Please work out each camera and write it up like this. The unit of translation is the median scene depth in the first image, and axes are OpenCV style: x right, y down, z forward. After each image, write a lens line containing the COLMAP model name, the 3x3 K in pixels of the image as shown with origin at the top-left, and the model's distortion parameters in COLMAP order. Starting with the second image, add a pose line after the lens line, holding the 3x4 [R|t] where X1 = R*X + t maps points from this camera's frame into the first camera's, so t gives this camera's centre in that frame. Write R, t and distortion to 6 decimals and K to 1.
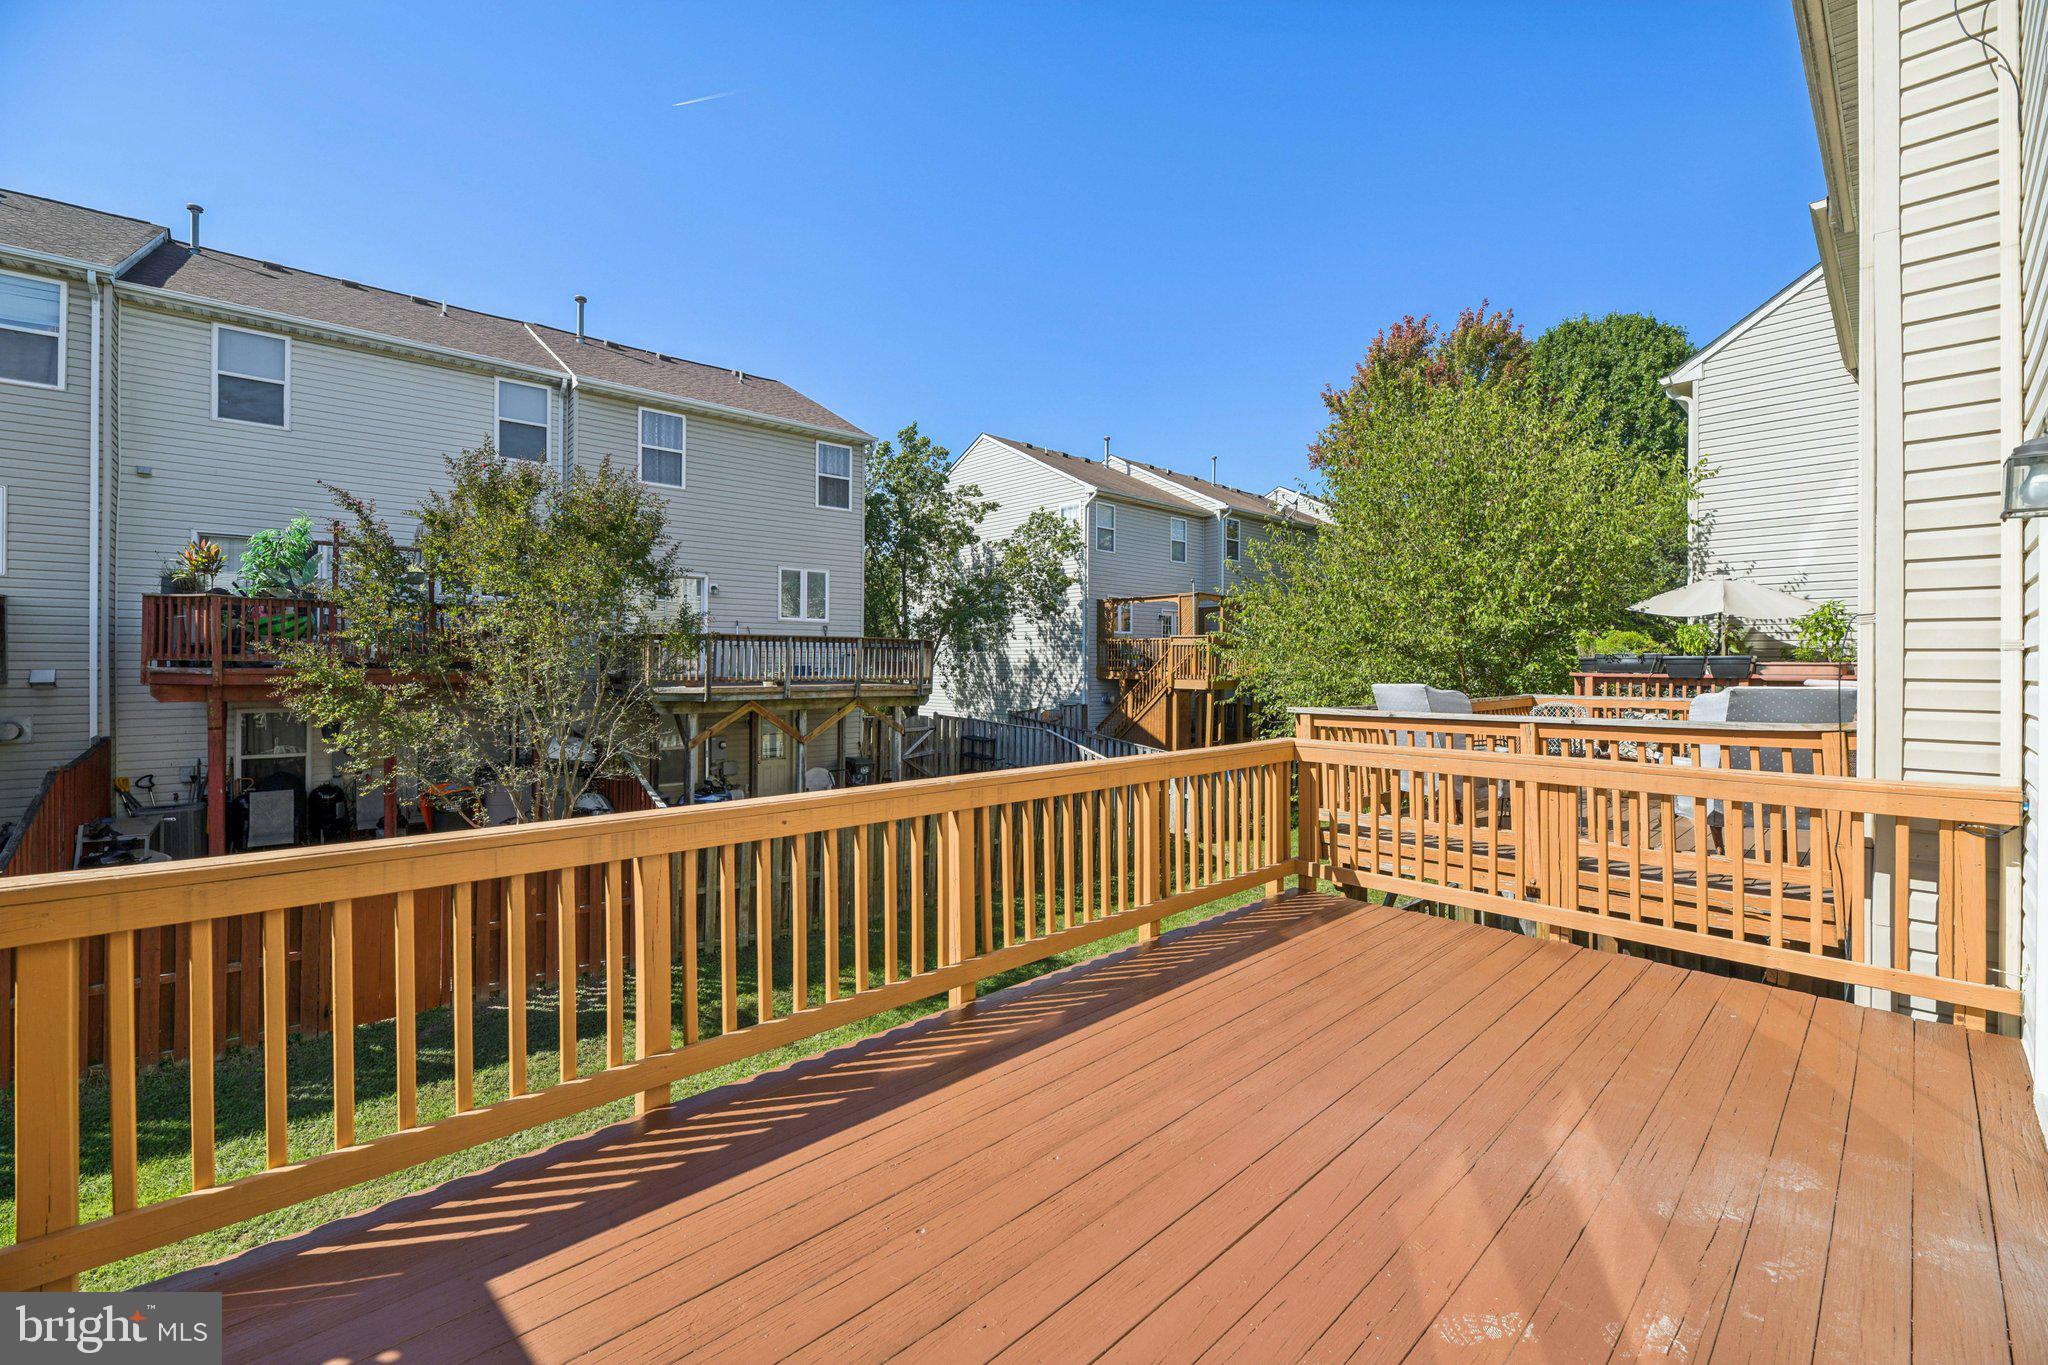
lens RADIAL K [[843.8, 0, 1030.5], [0, 843.8, 667.5], [0, 0, 1]] dist [0.001524, -0.000376]
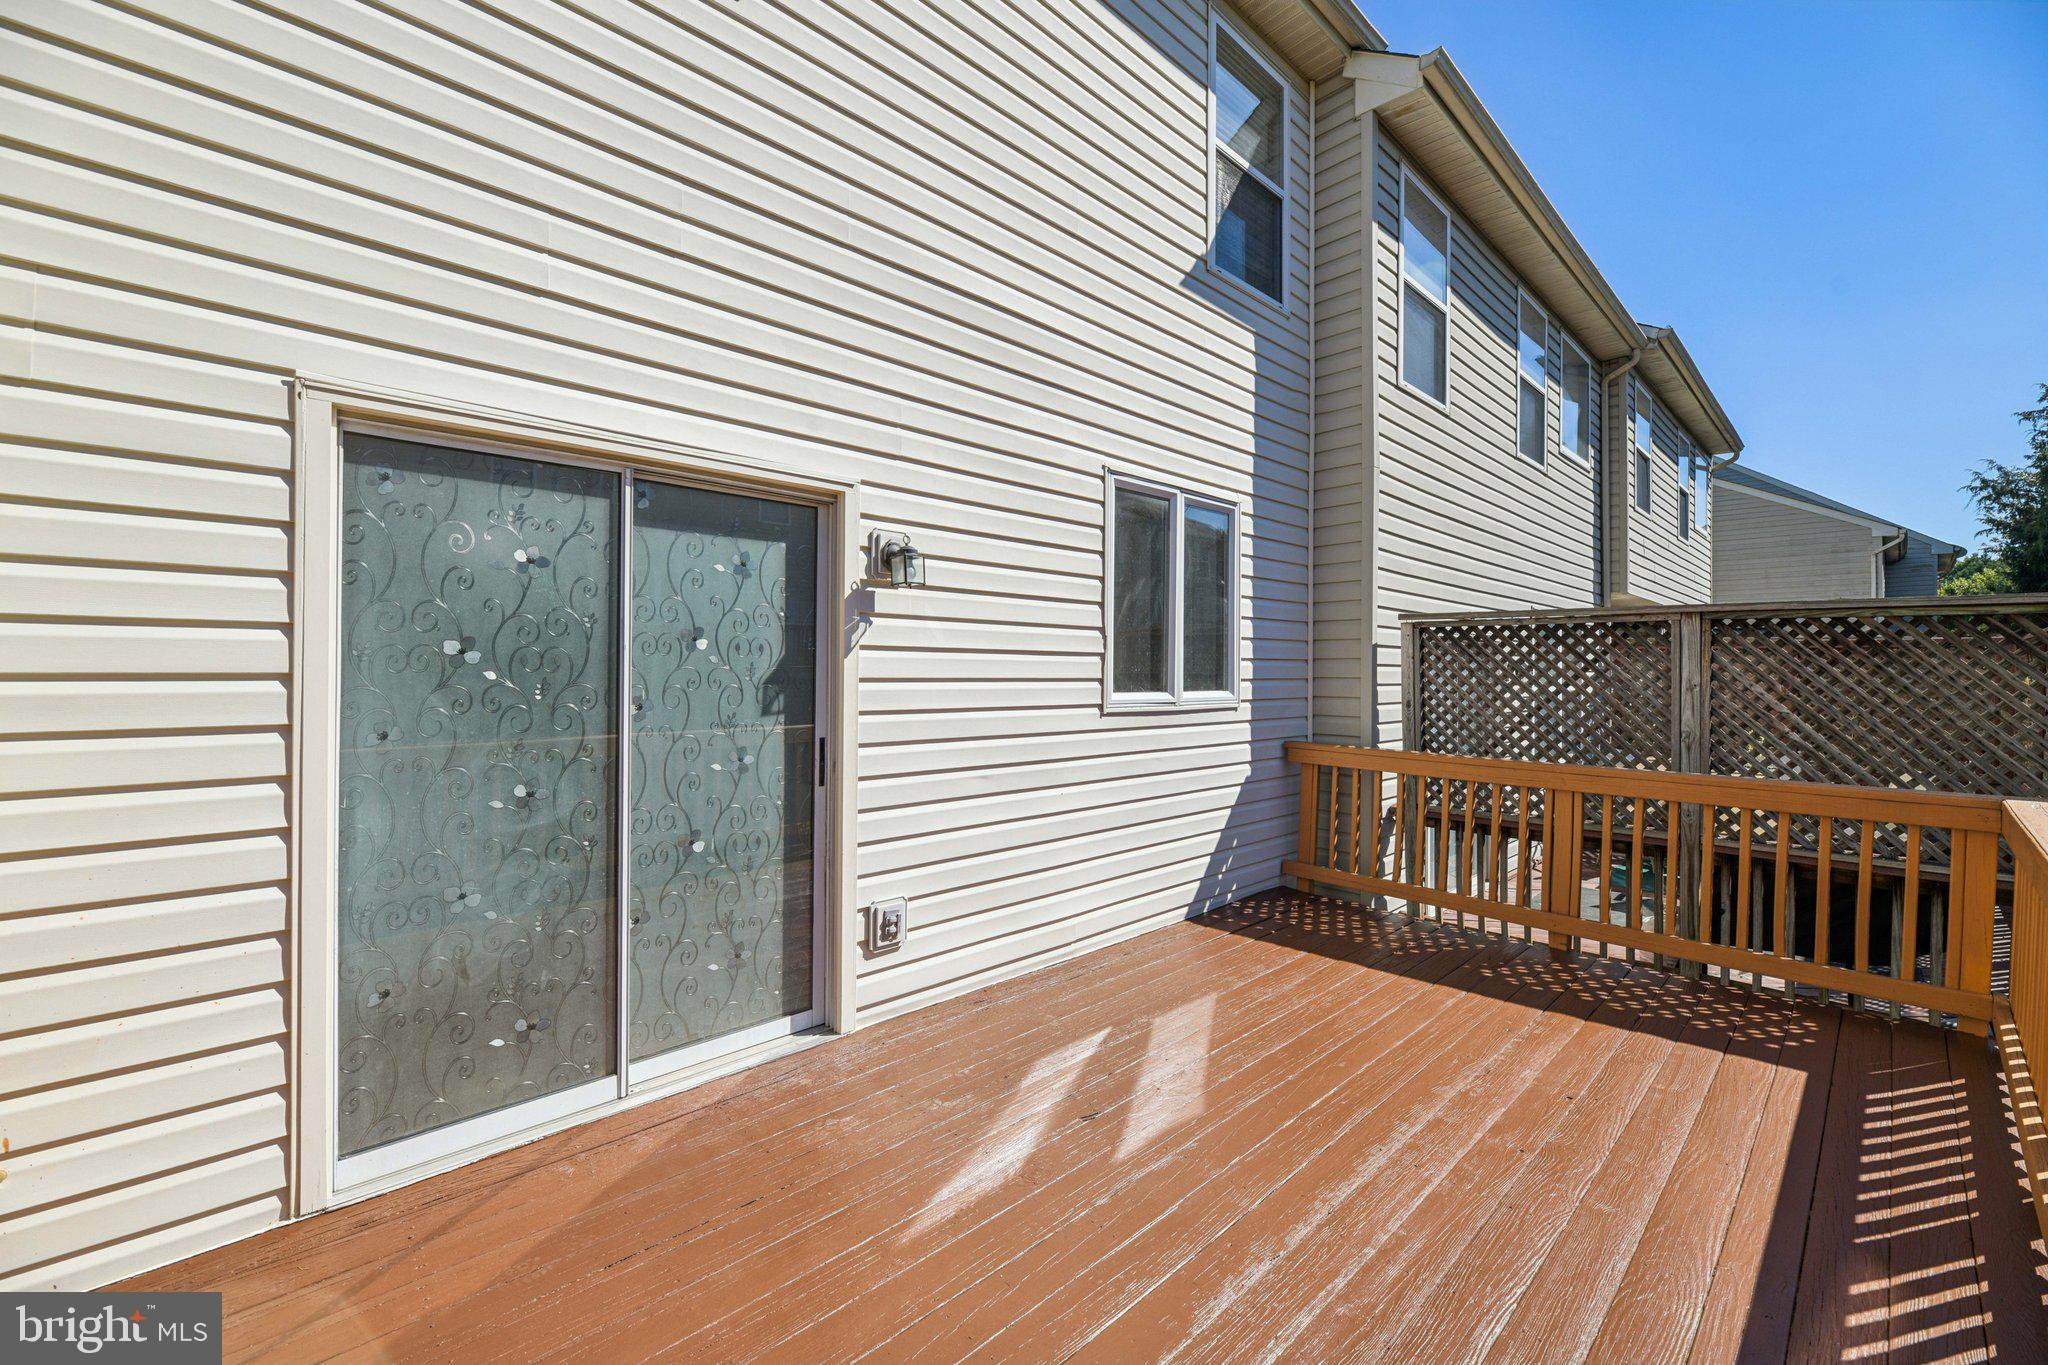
lens RADIAL K [[843.8, 0, 1030.5], [0, 843.8, 667.5], [0, 0, 1]] dist [0.001524, -0.000376]
pose [[-0.999779, -0.018616, -0.009783, 0.127802], [-0.018629, 0.999826, 0.001161, 0.002706], [0.009759, 0.001342, -0.999951, 0.401099]]
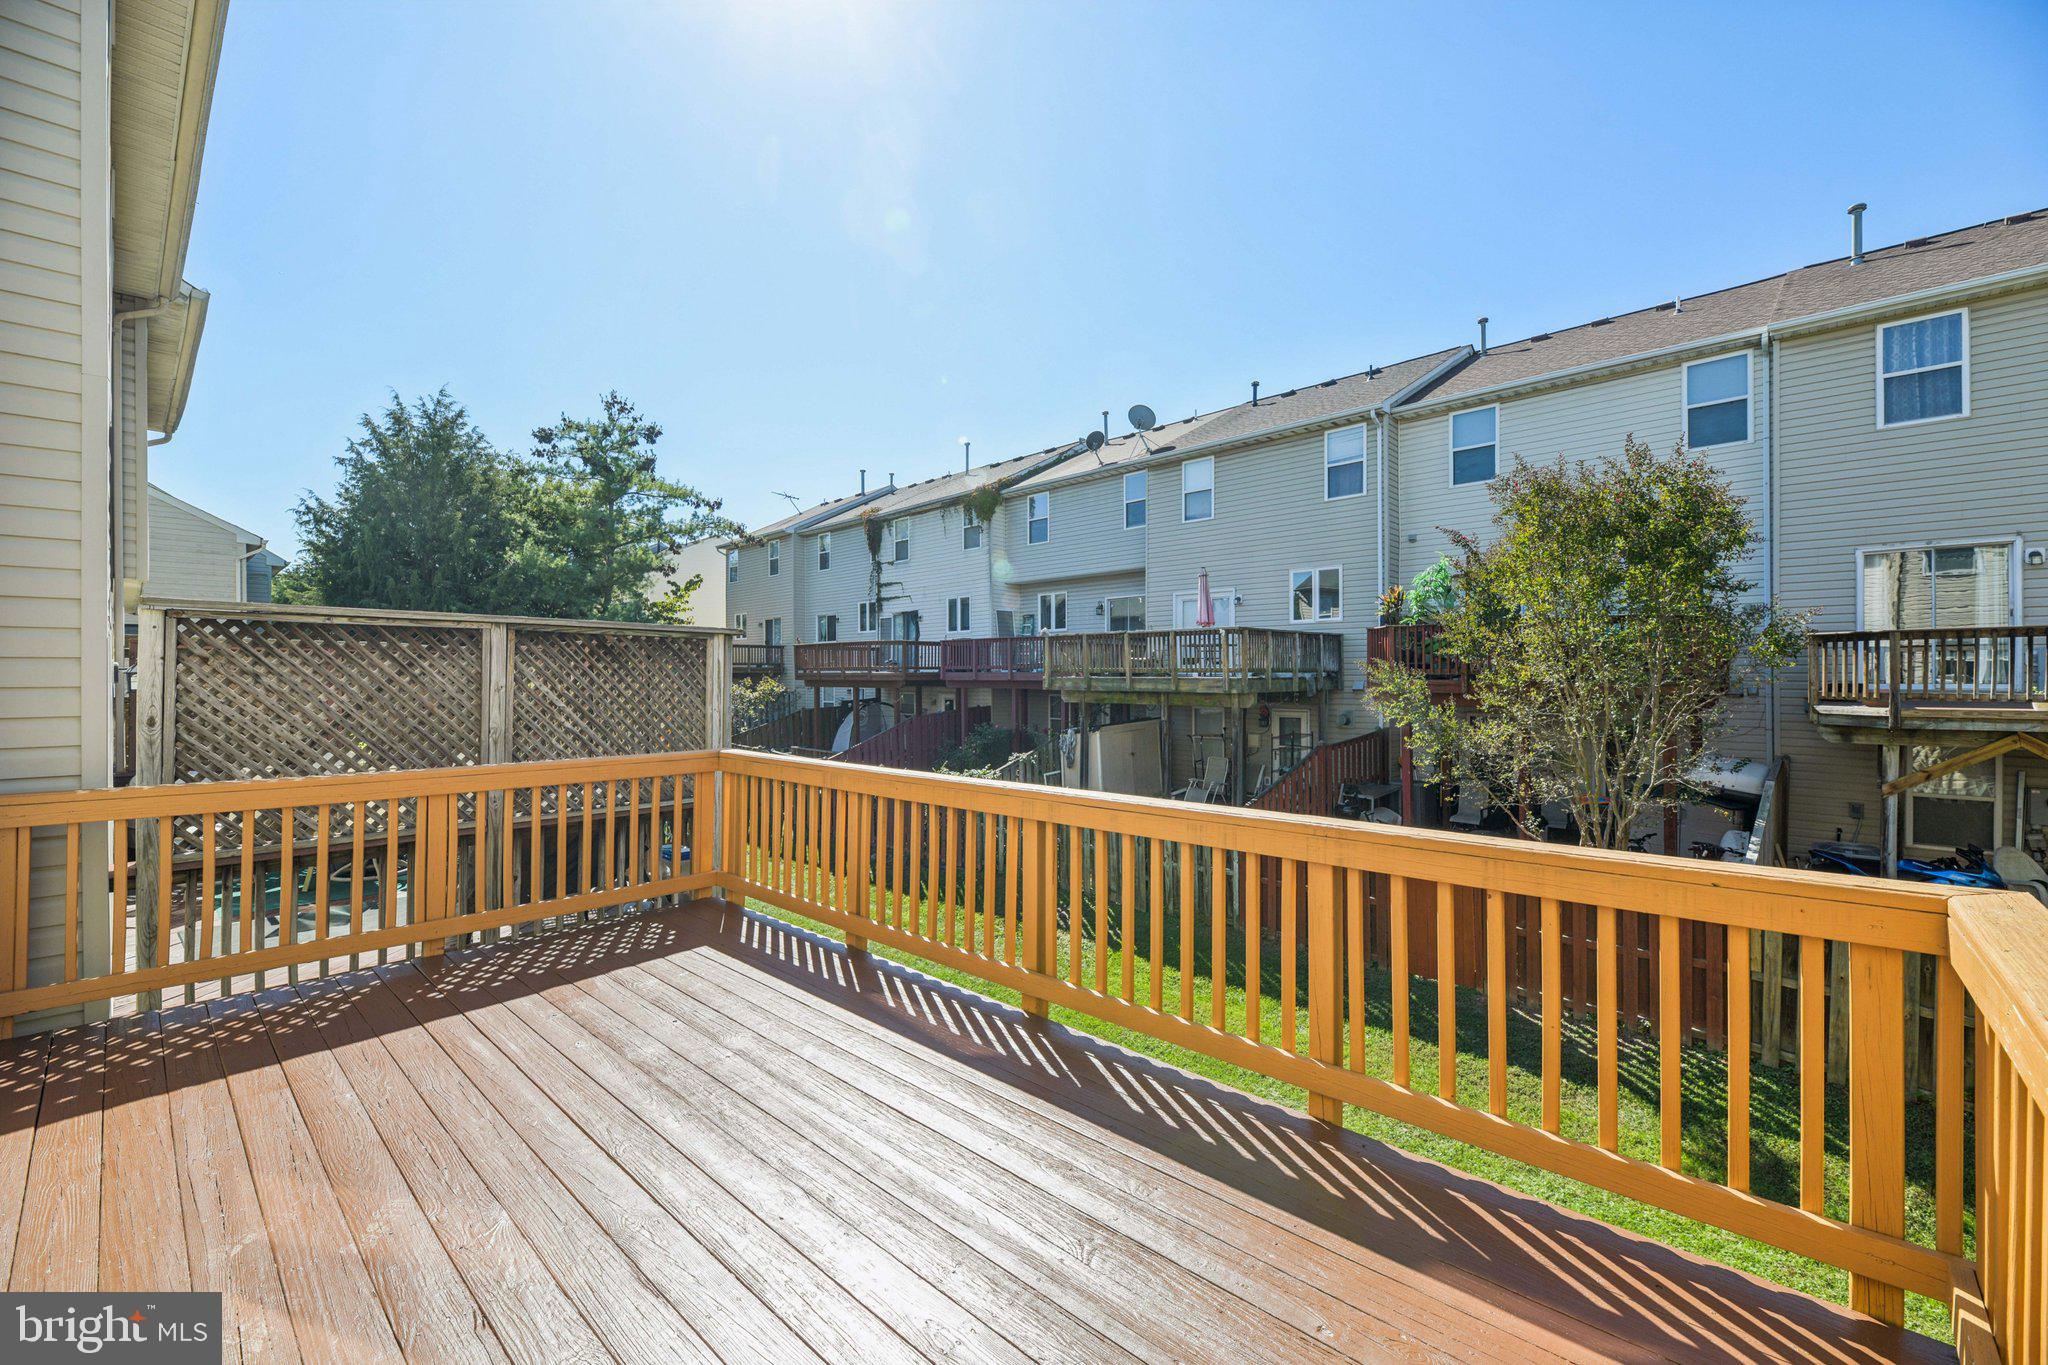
lens RADIAL K [[833.8, 0, 1024.0], [0, 833.8, 682.5], [0, 0, 1]] dist [-0.010946, -0.000056]
pose [[0.067162, 0.001281, -0.997741, 0.262480], [-0.000798, 0.999999, 0.001230, 0.002533], [0.997742, 0.000714, 0.067163, 0.271820]]
